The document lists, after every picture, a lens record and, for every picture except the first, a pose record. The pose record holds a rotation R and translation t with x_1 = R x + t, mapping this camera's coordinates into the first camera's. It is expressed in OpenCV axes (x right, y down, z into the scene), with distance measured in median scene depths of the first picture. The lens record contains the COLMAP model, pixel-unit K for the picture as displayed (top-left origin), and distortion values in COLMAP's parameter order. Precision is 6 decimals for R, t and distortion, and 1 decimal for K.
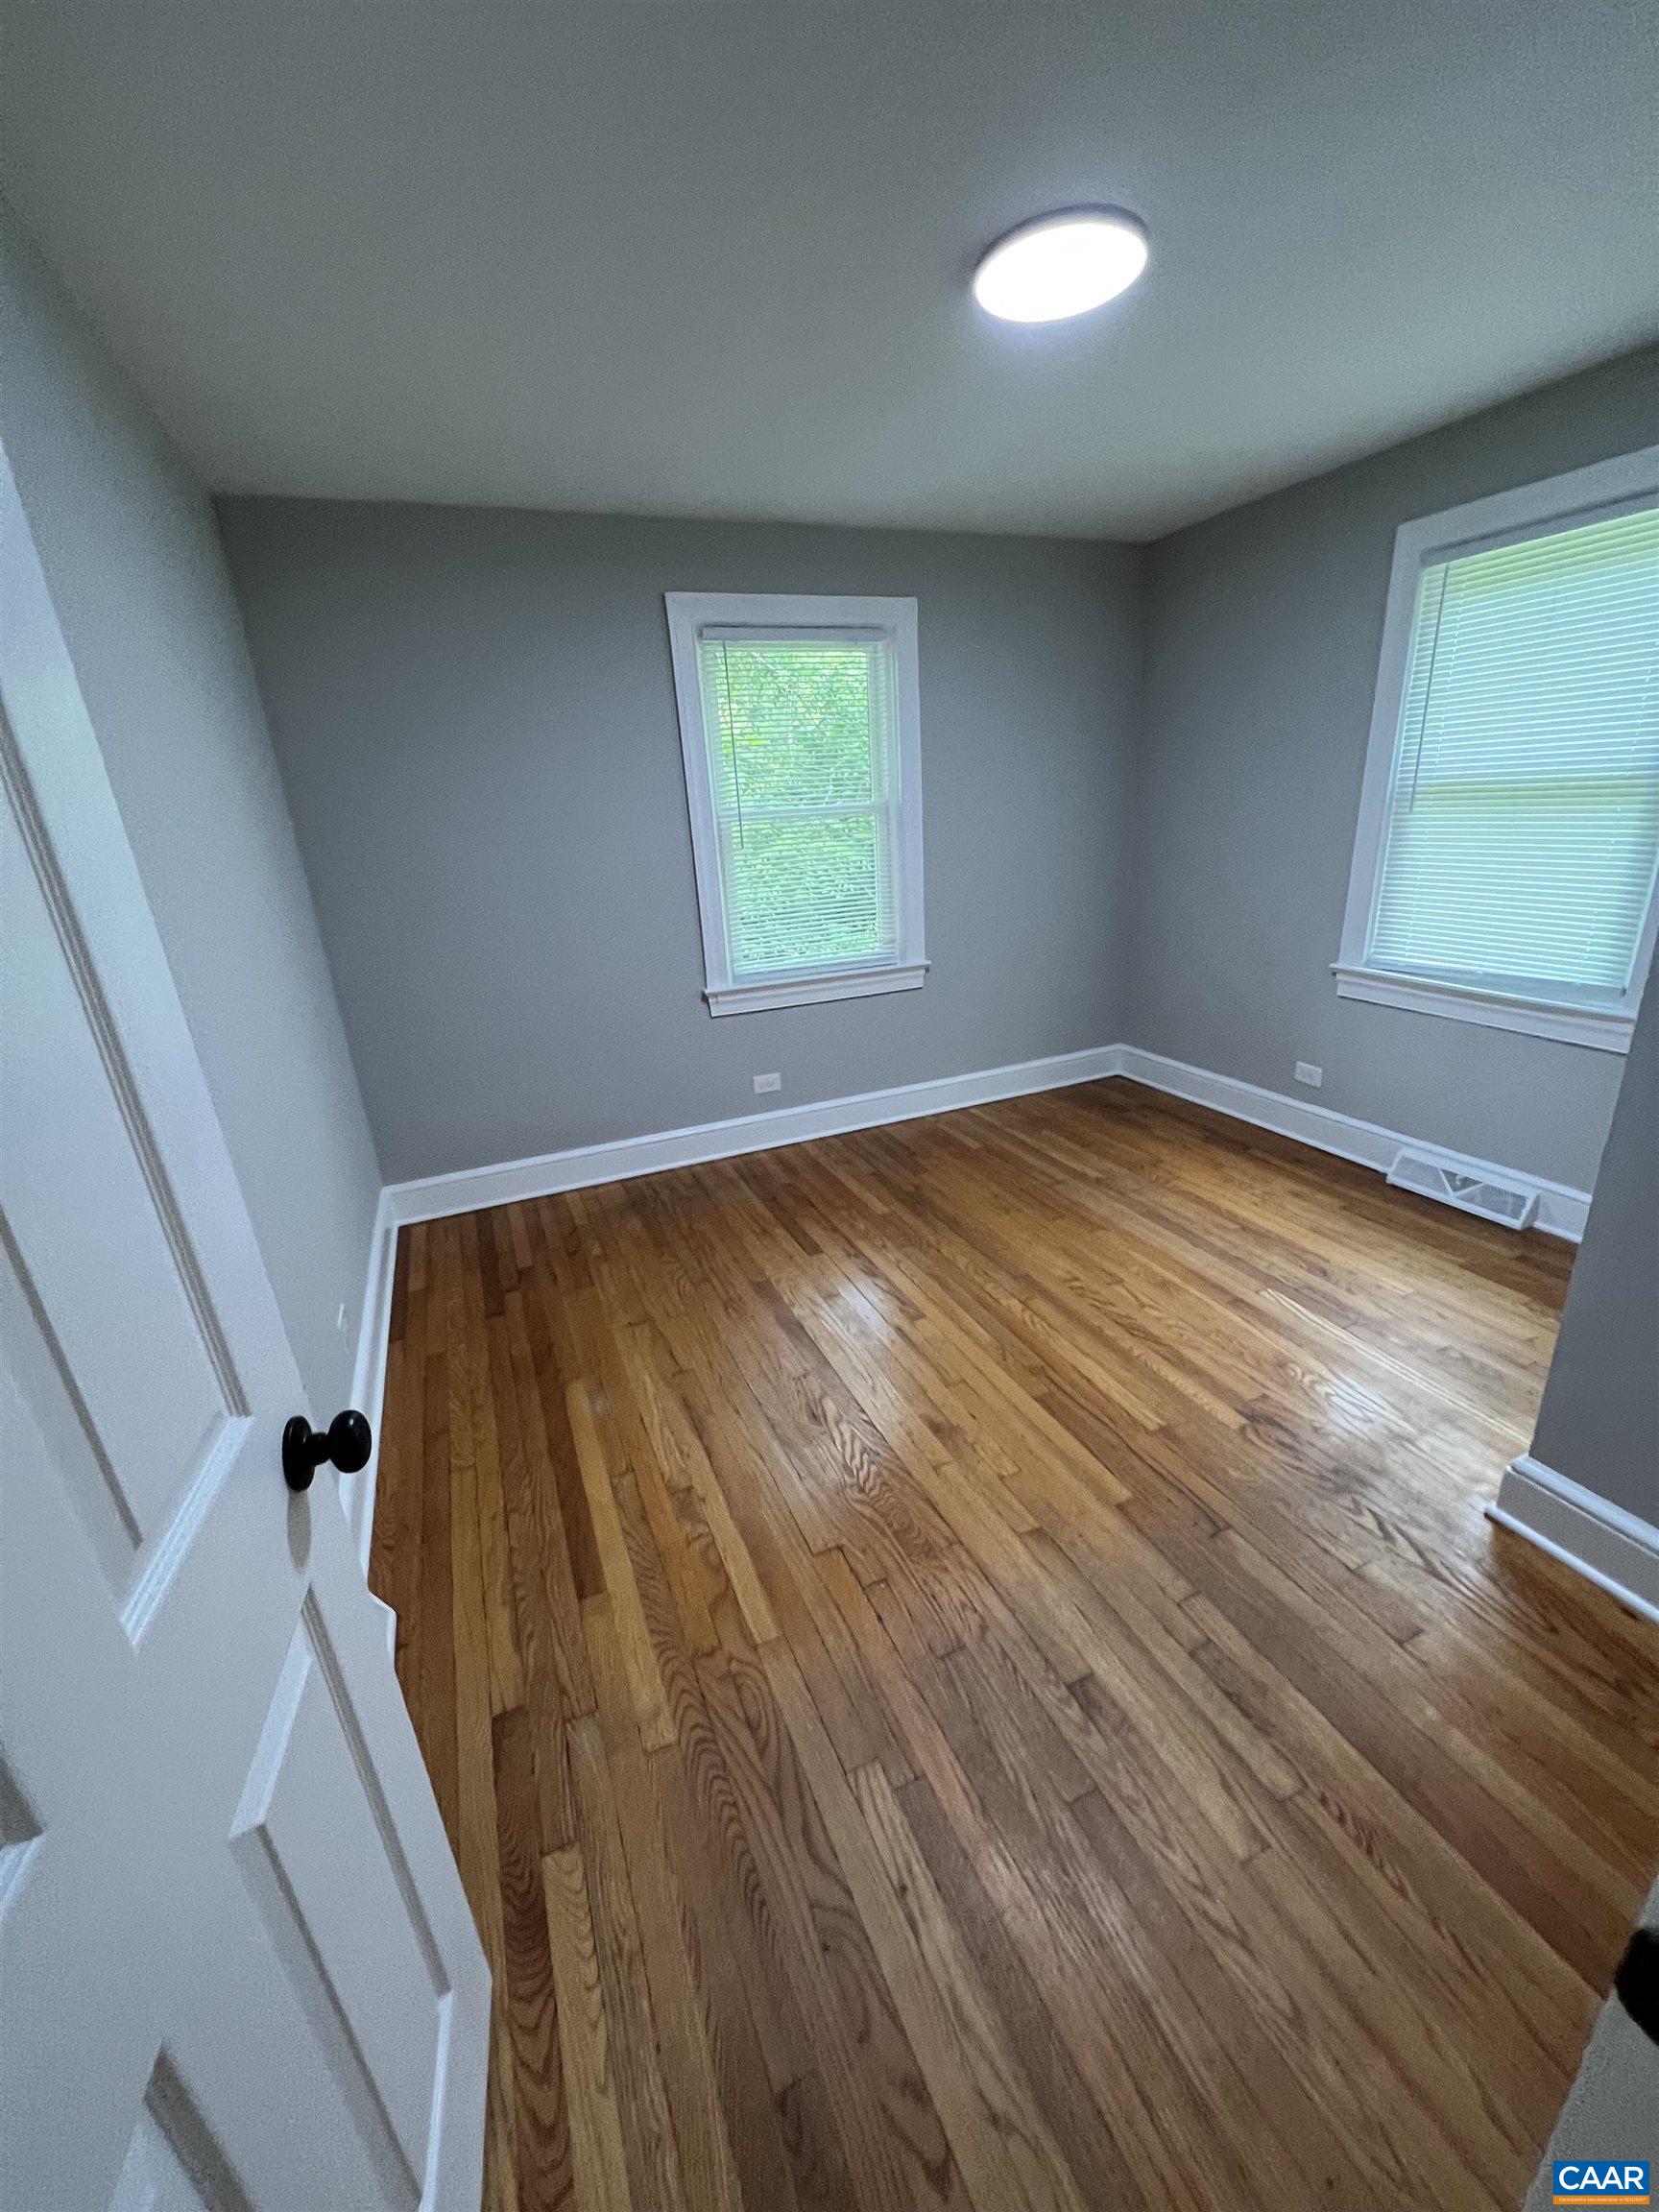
lens RADIAL K [[883.2, 0, 828.2], [0, 883.2, 1109.1], [0, 0, 1]] dist [-0.002079, 0.000450]
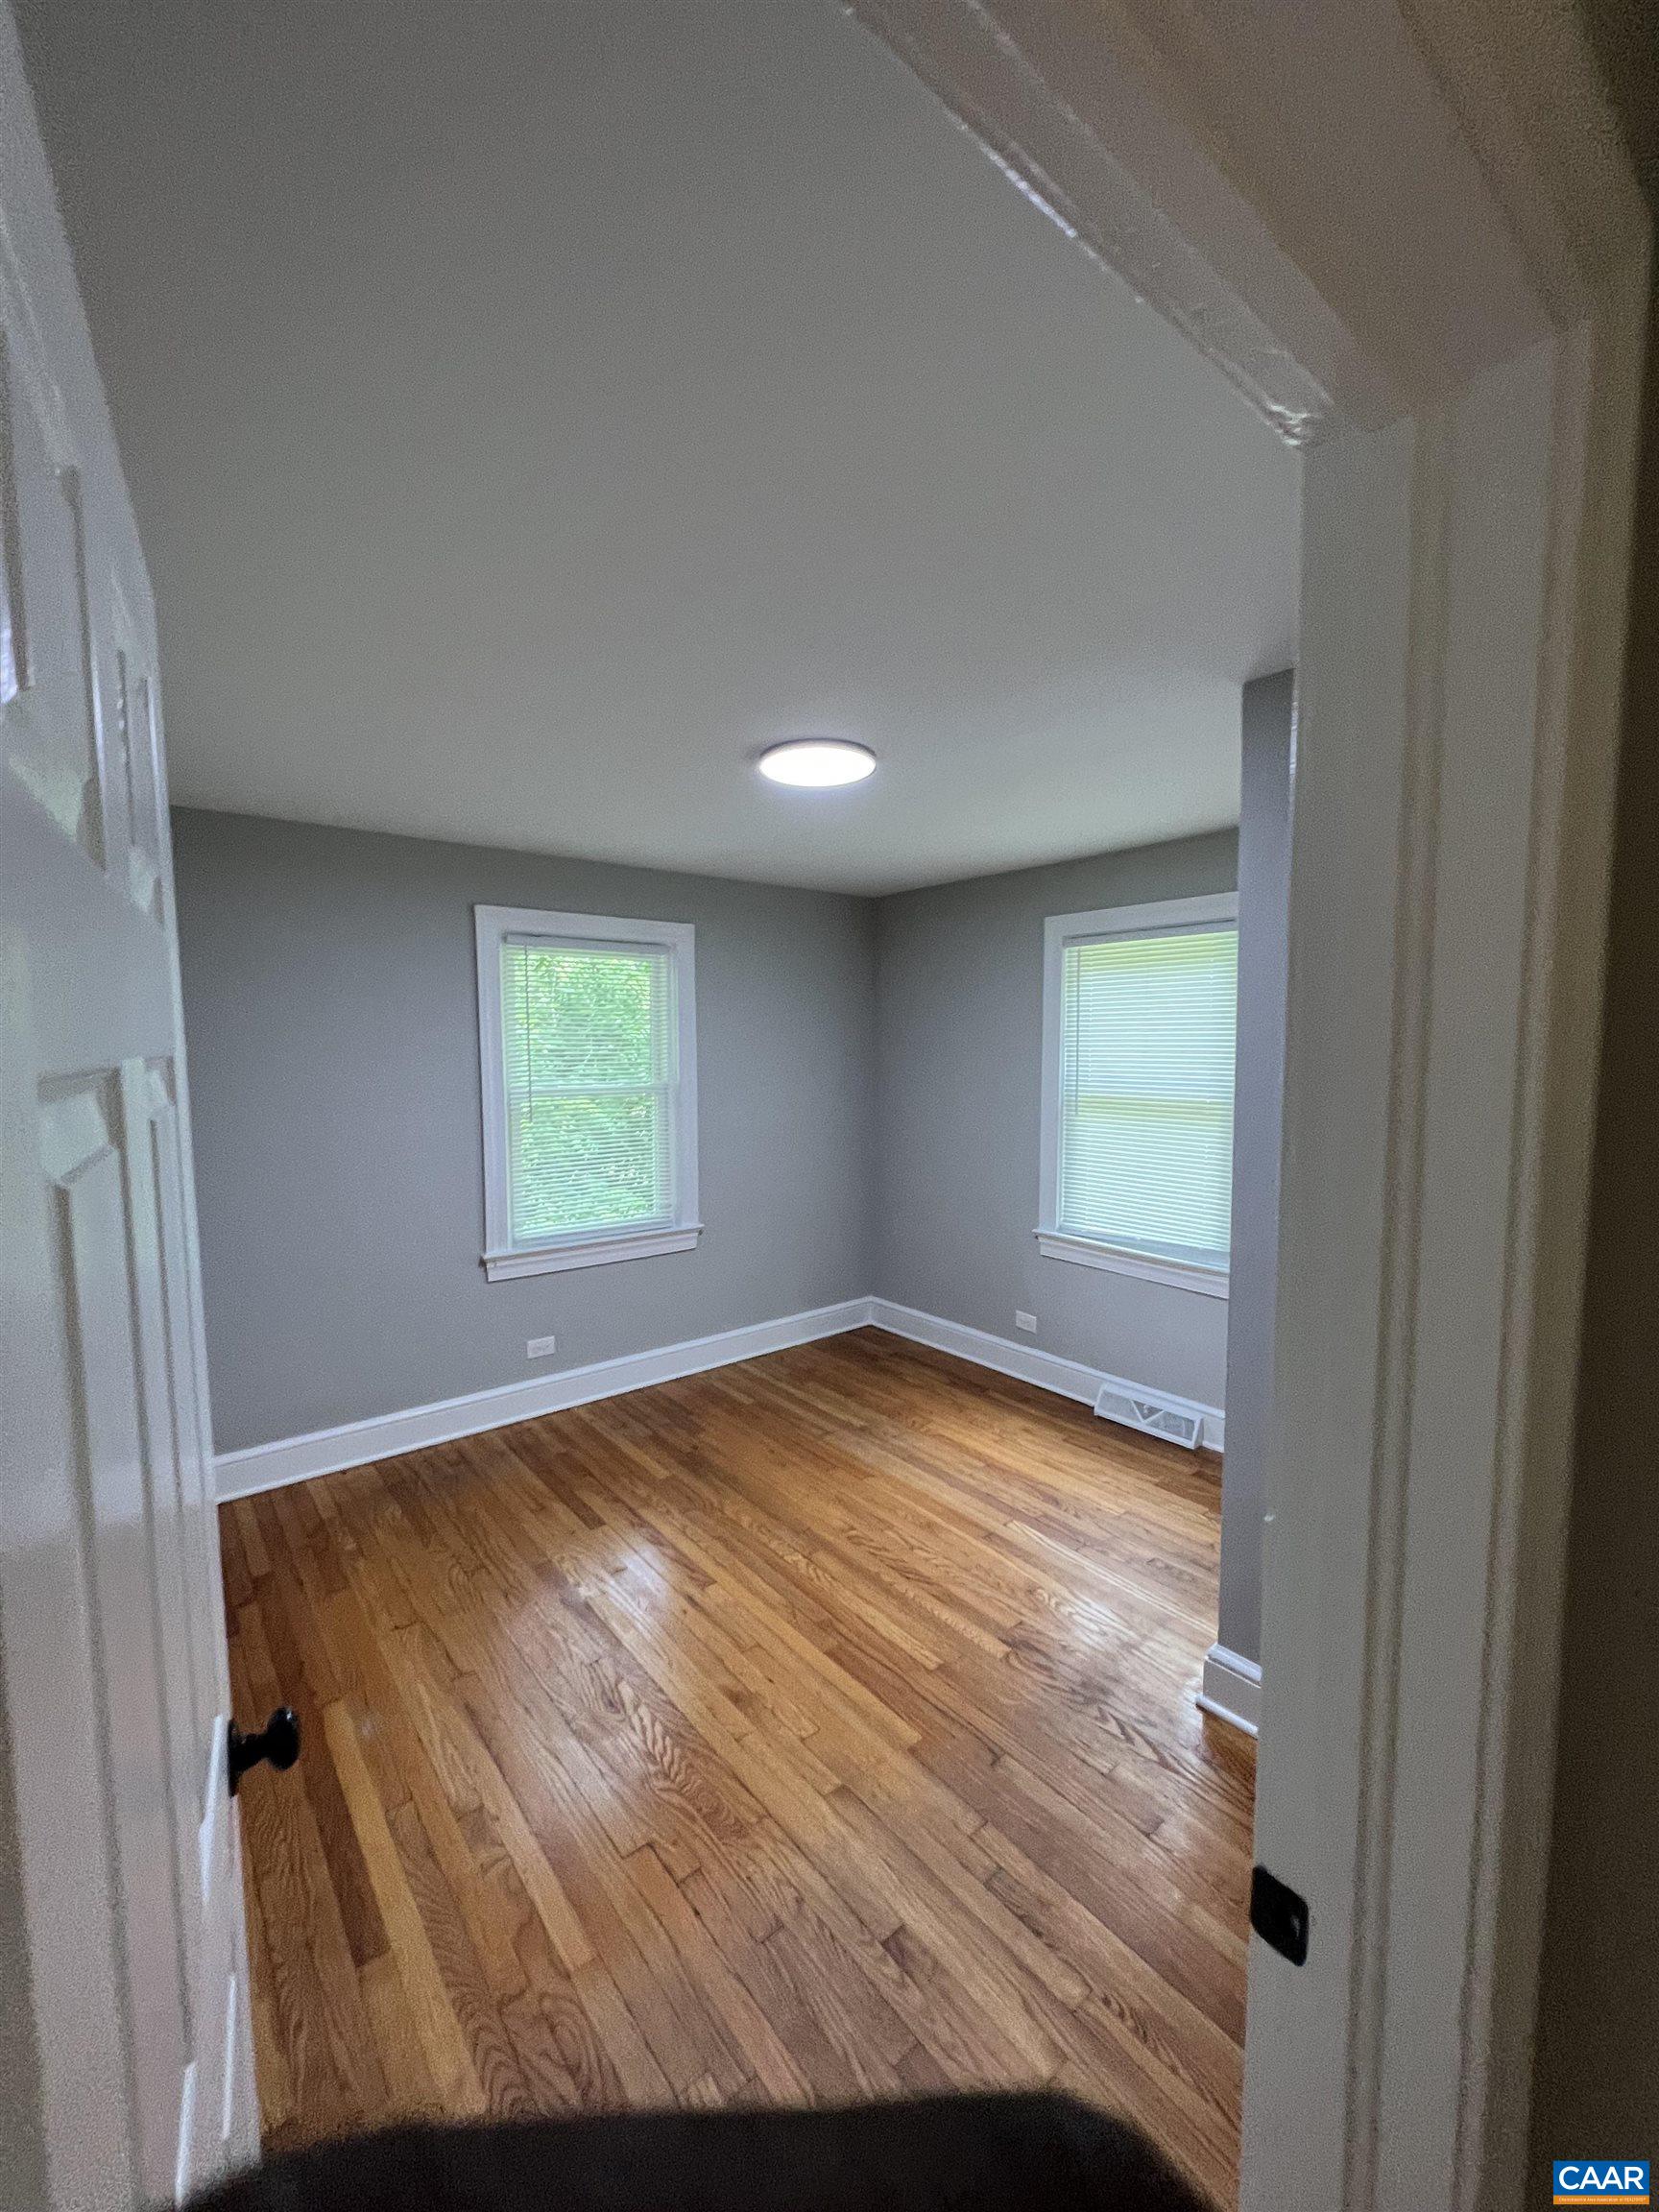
lens RADIAL K [[883.2, 0, 828.2], [0, 883.2, 1109.1], [0, 0, 1]] dist [-0.002079, 0.000450]
pose [[0.959144, 0.035444, 0.280689, -0.081103], [0.041373, 0.963884, -0.263090, -0.021546], [-0.279876, 0.263954, 0.923037, -0.144707]]
